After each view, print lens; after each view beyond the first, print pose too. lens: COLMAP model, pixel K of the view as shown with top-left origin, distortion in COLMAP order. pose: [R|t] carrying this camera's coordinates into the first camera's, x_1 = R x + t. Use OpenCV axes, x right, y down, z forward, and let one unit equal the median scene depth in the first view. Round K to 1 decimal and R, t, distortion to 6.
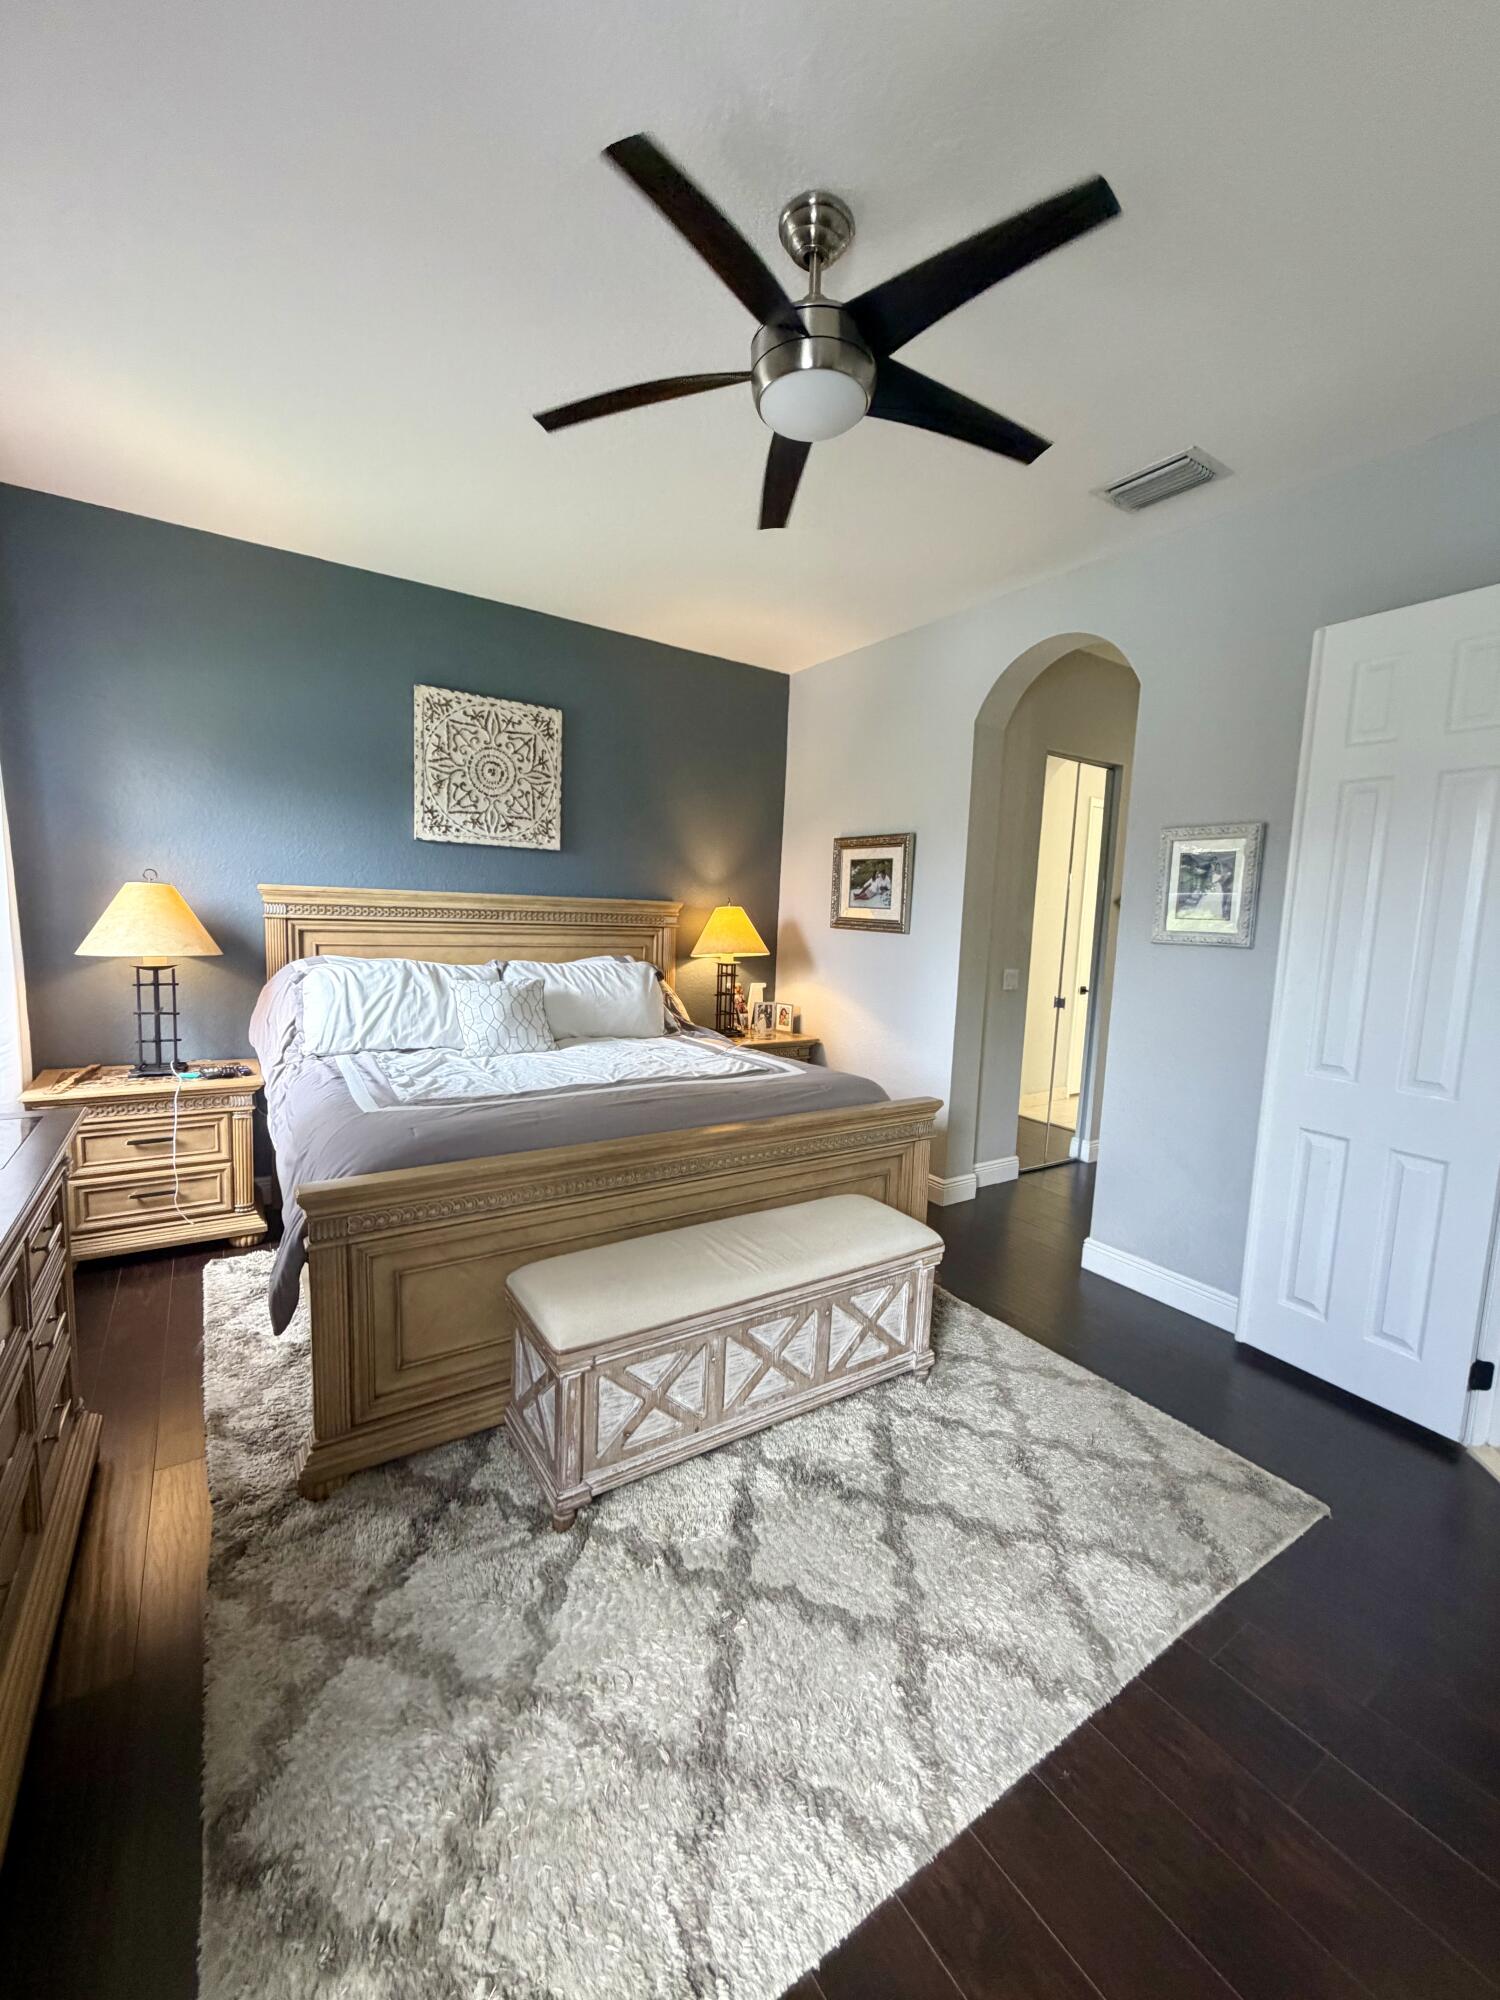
lens RADIAL K [[800.0, 0, 747.8], [0, 800.0, 995.8], [0, 0, 1]] dist [-0.000850, 0.000984]
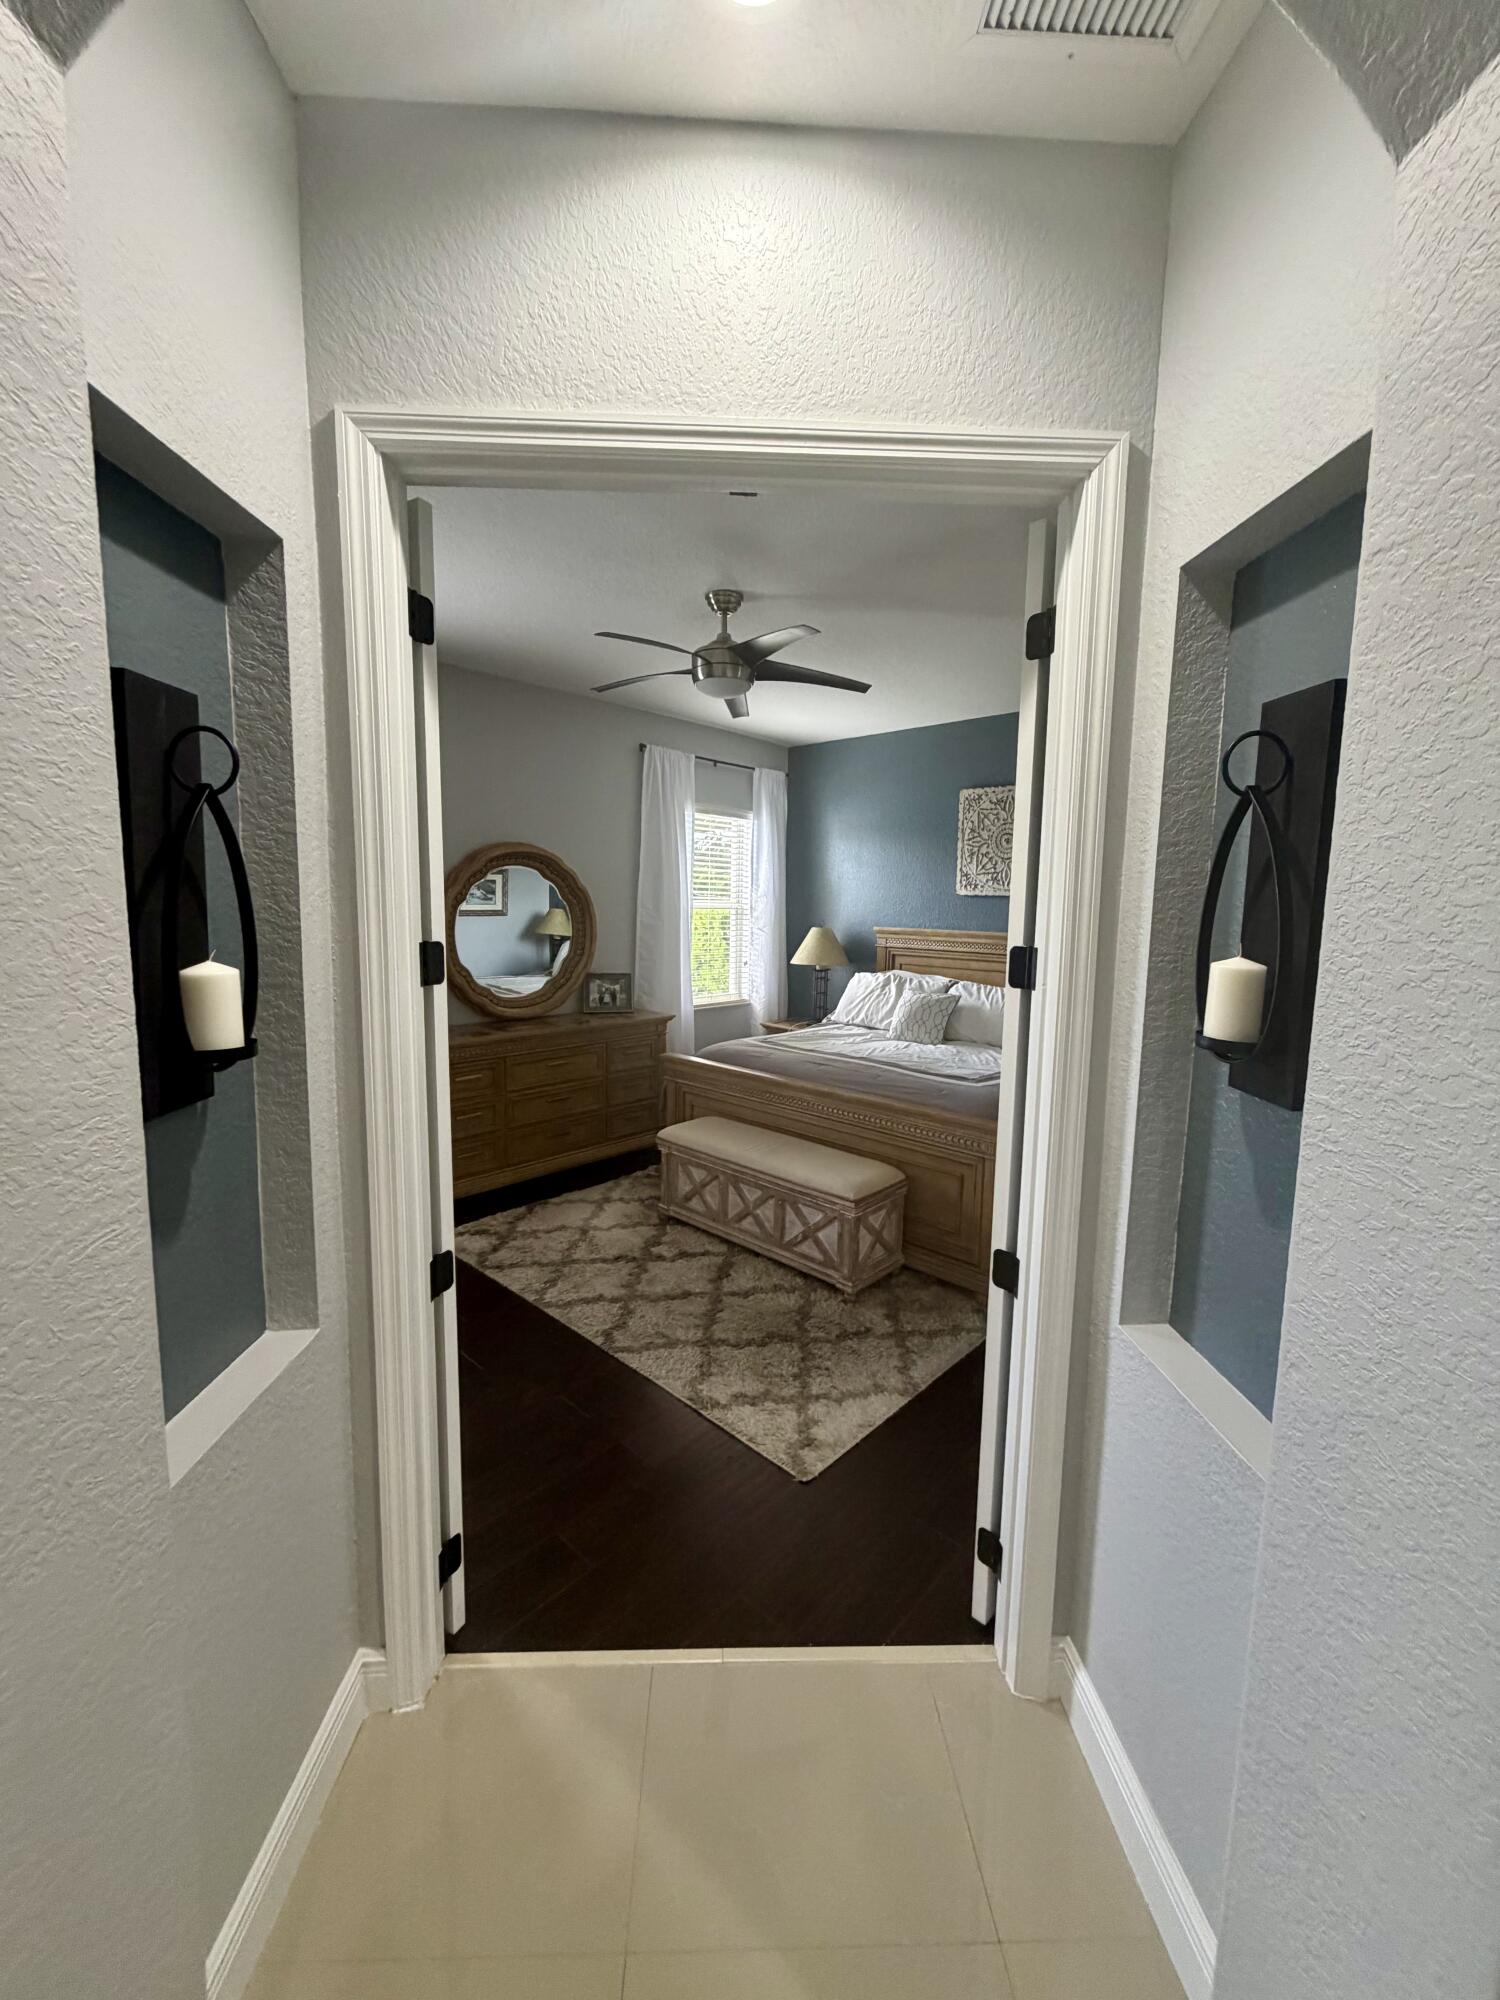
lens RADIAL K [[800.0, 0, 747.8], [0, 800.0, 995.8], [0, 0, 1]] dist [-0.000850, 0.000984]
pose [[0.232385, 0.079881, -0.969338, 0.920794], [-0.117212, 0.991658, 0.053620, -0.047984], [0.965535, 0.101158, 0.239810, 0.305154]]
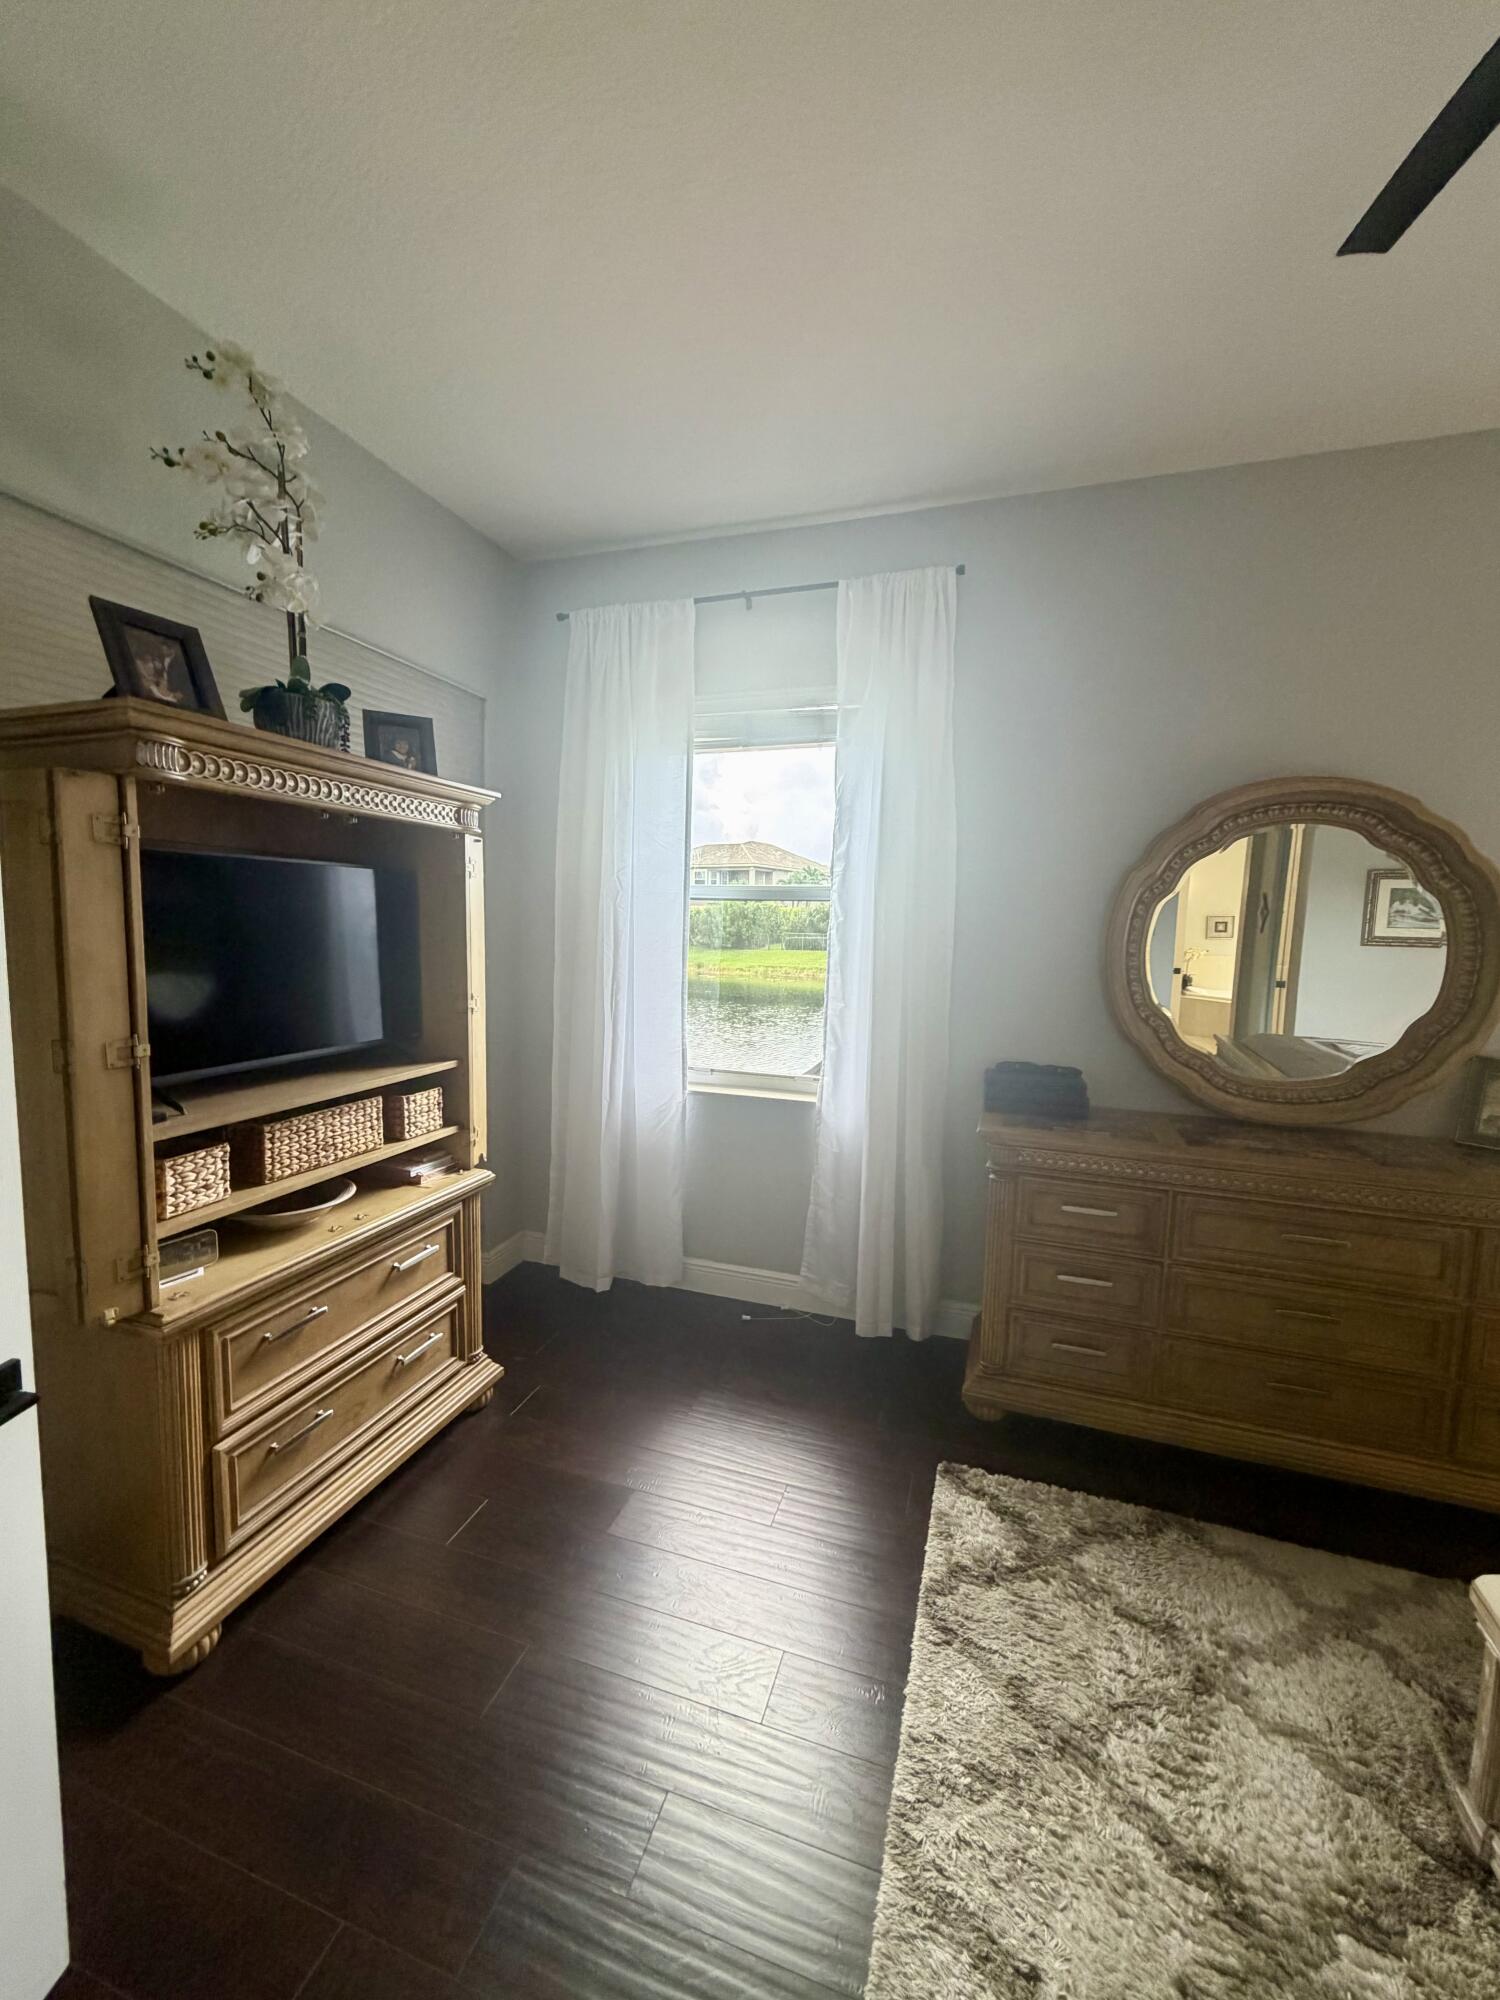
lens RADIAL K [[800.0, 0, 747.8], [0, 800.0, 995.8], [0, 0, 1]] dist [-0.000850, 0.000984]
pose [[-0.784915, -0.000970, -0.619603, 0.339312], [-0.124160, 0.979962, 0.155753, -0.051114], [0.607036, 0.199183, -0.769307, 0.484195]]
